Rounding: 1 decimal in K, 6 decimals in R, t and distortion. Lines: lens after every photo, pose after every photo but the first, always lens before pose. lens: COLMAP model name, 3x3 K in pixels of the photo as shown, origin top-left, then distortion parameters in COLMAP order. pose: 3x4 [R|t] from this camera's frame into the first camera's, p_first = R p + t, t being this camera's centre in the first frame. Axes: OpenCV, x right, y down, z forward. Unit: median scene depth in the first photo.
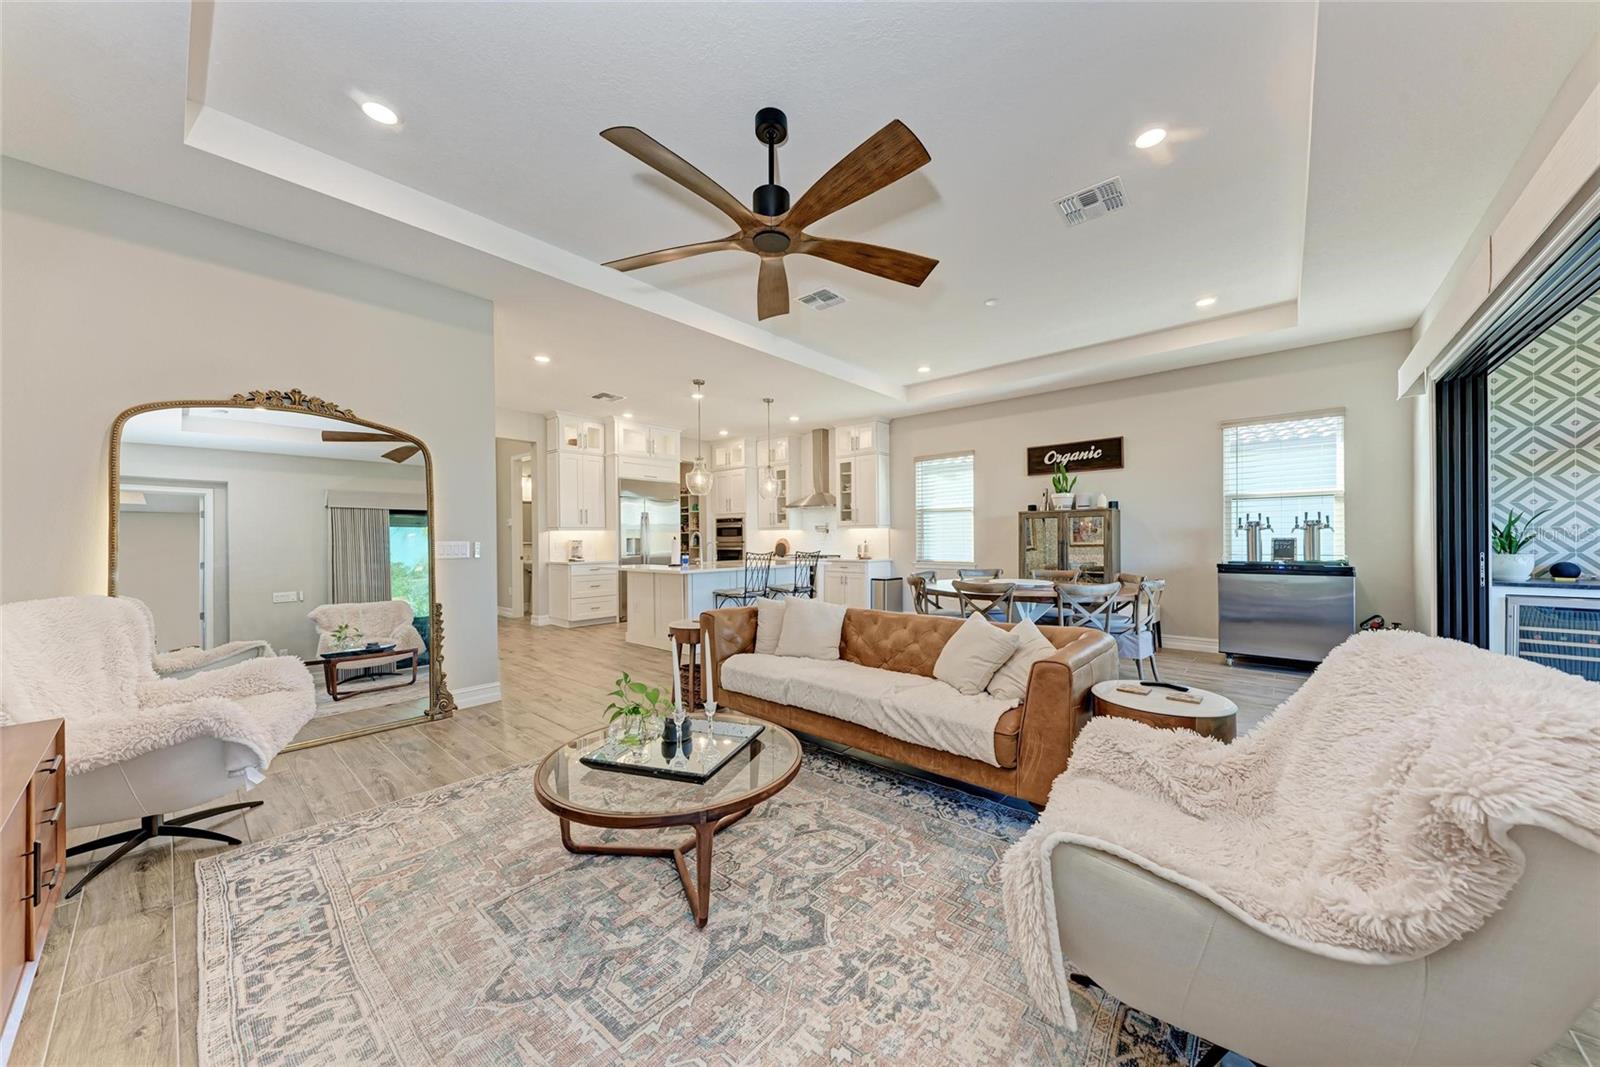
lens RADIAL K [[547.7, 0, 808.2], [0, 547.7, 540.4], [0, 0, 1]] dist [0.001424, 0.000136]
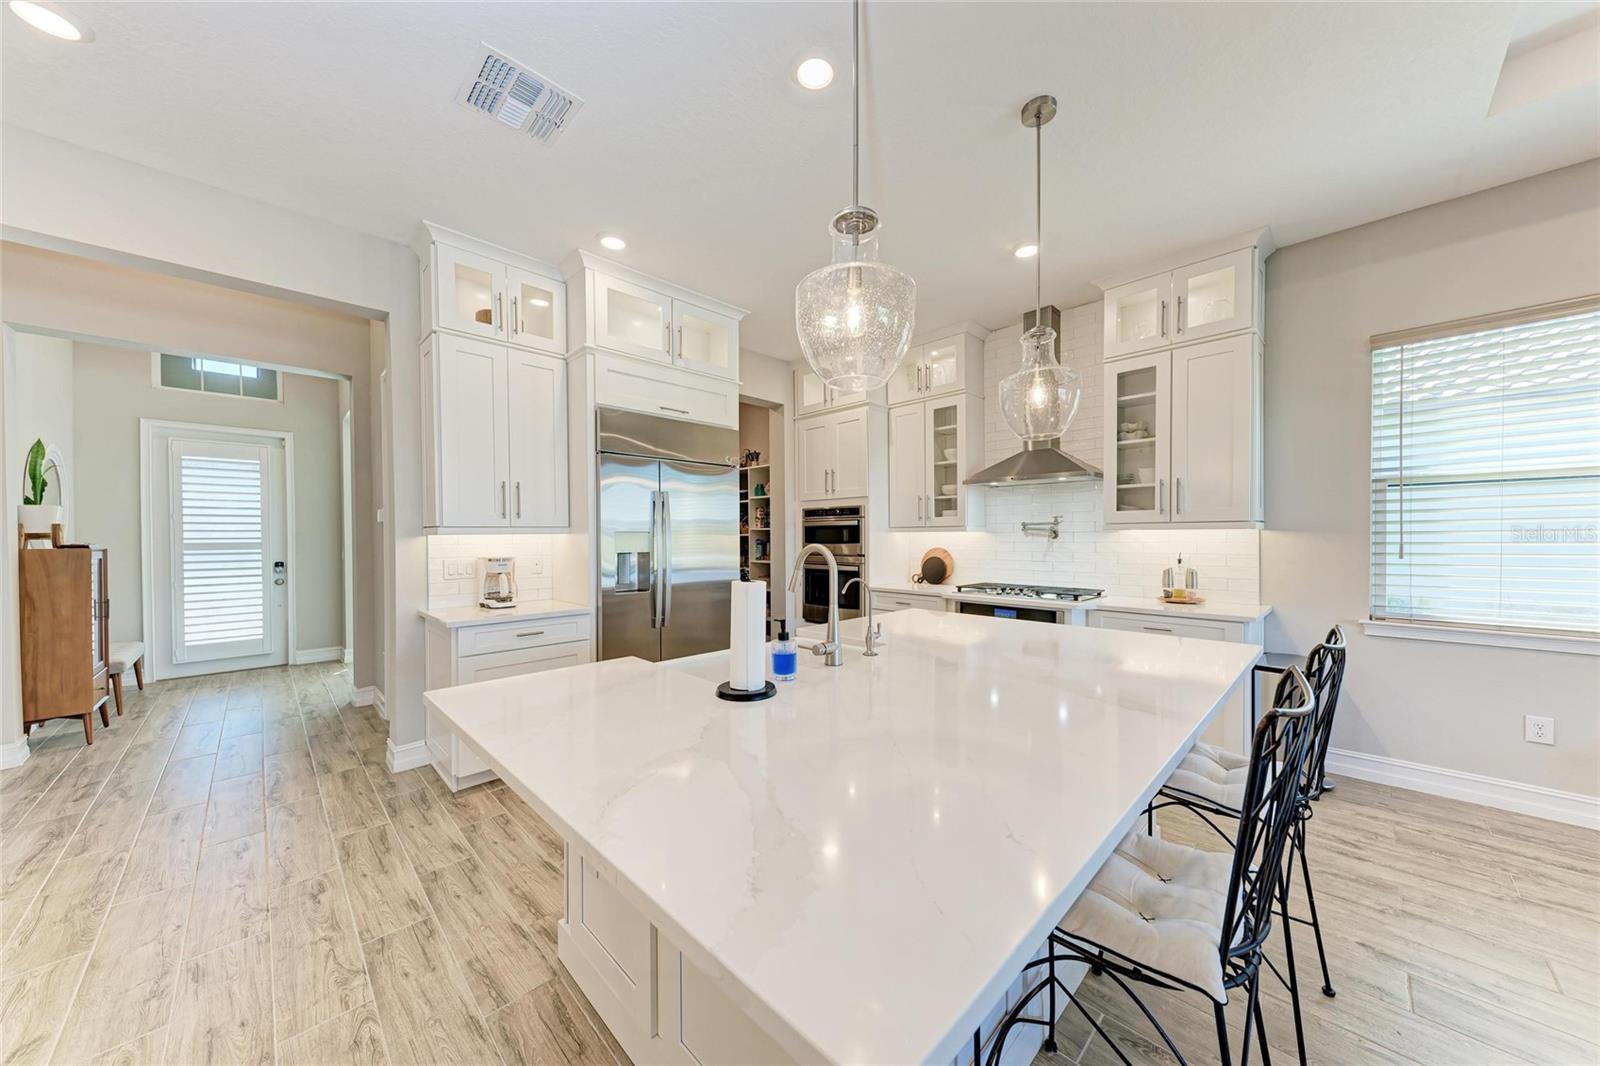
lens RADIAL K [[538.3, 0, 811.9], [0, 538.3, 539.9], [0, 0, 1]] dist [0.009472, 0.000009]
pose [[0.997785, 0.002858, -0.066460, -0.184767], [-0.002572, 0.999987, 0.004382, -0.018384], [0.066472, -0.004202, 0.997779, 0.713933]]
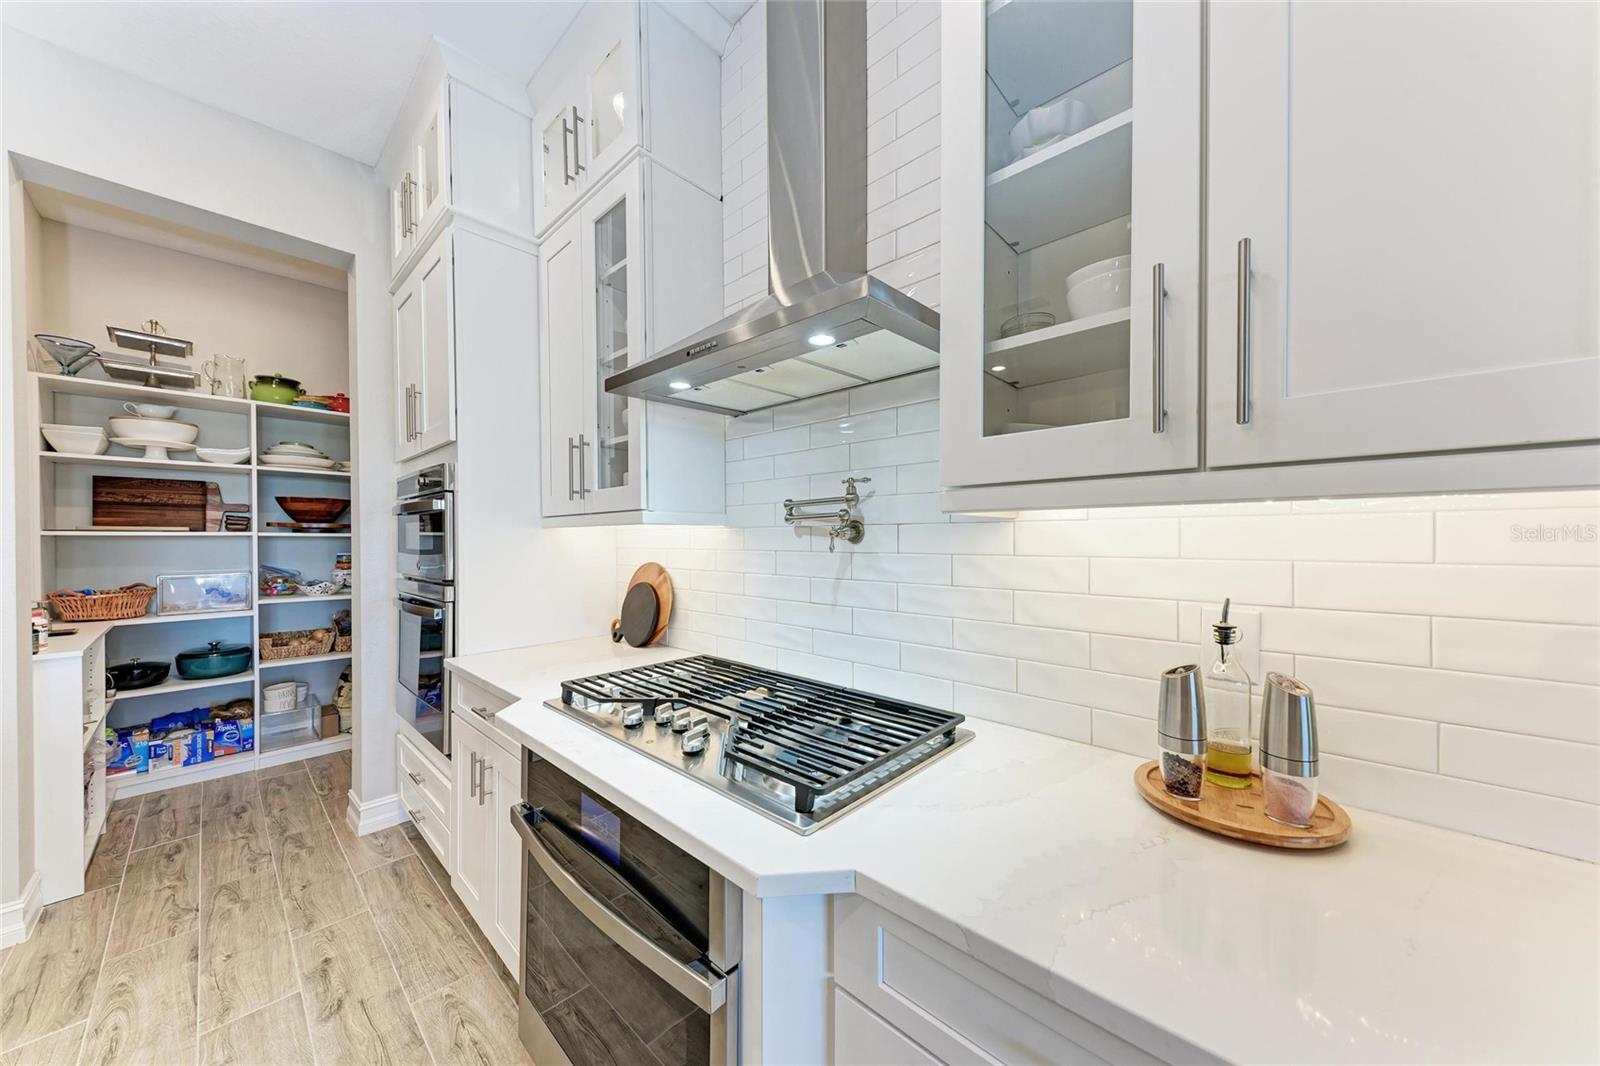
lens RADIAL K [[551.8, 0, 797.9], [0, 551.8, 539.4], [0, 0, 1]] dist [0.022070, -0.004129]
pose [[0.998656, 0.001771, -0.051795, 0.035150], [-0.001689, 0.999997, 0.001634, -0.019381], [0.051798, -0.001544, 0.998656, 1.113760]]
